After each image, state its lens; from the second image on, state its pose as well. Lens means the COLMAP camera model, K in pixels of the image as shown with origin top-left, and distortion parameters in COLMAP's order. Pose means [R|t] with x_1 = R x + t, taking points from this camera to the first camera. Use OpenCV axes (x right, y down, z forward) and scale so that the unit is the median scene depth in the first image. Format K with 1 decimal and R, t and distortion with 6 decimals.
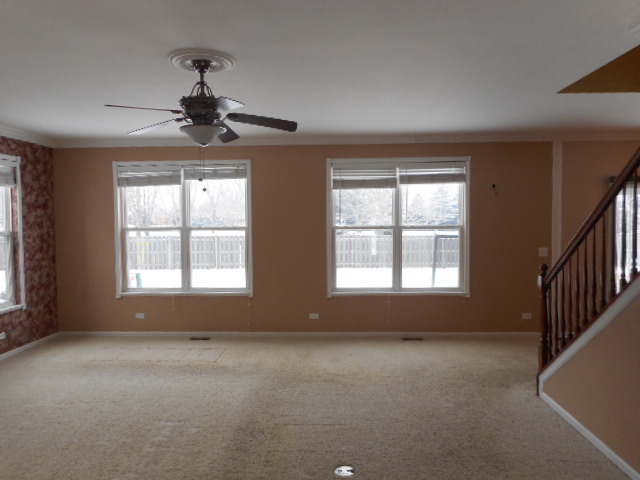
lens RADIAL K [[475.9, 0, 320.0], [0, 475.9, 240.0], [0, 0, 1]] dist [-0.007553, 0.002191]
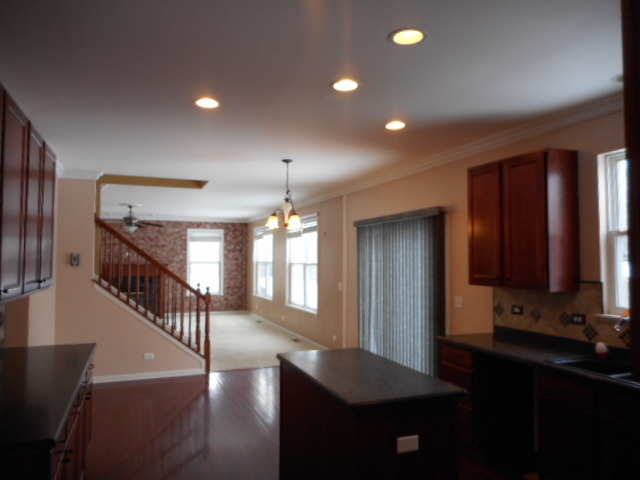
lens RADIAL K [[475.9, 0, 320.0], [0, 475.9, 240.0], [0, 0, 1]] dist [-0.007553, 0.002191]
pose [[0.402600, -0.025062, -0.915033, 1.598086], [-0.048090, 0.997666, -0.048484, -0.031756], [0.914112, 0.063524, 0.400454, 0.474890]]
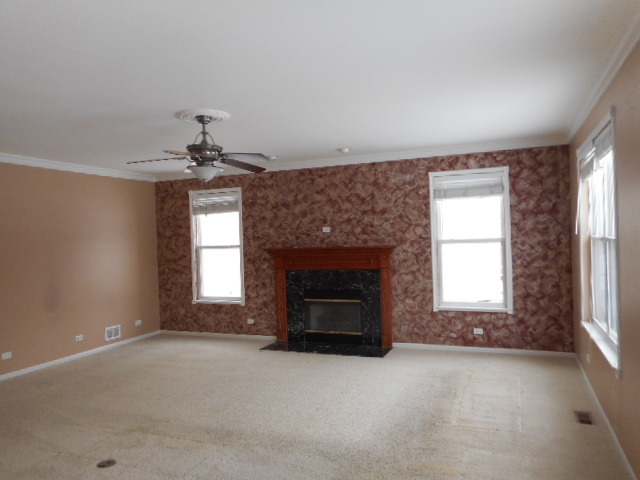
lens RADIAL K [[475.9, 0, 320.0], [0, 475.9, 240.0], [0, 0, 1]] dist [-0.007553, 0.002191]
pose [[-0.336655, 0.031558, -0.941099, 0.457475], [-0.005725, 0.999351, 0.035559, -0.046256], [0.941611, 0.017359, -0.336256, 0.912640]]
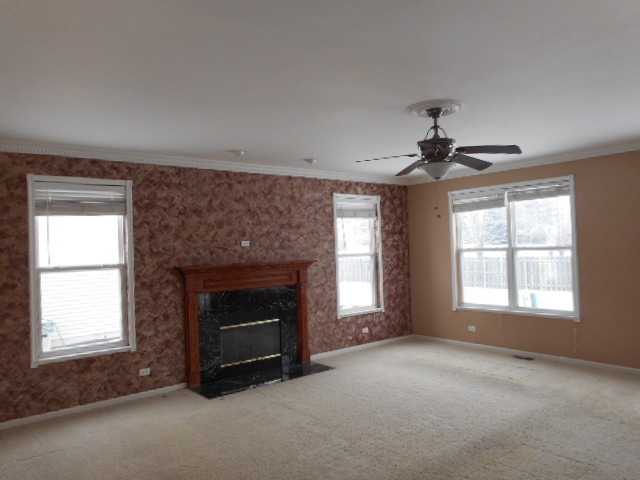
lens RADIAL K [[475.9, 0, 320.0], [0, 475.9, 240.0], [0, 0, 1]] dist [-0.007553, 0.002191]
pose [[0.661345, -0.024984, -0.749666, 0.233470], [-0.006525, 0.999216, -0.039056, 0.000072], [0.750054, 0.030721, 0.660663, 0.004107]]
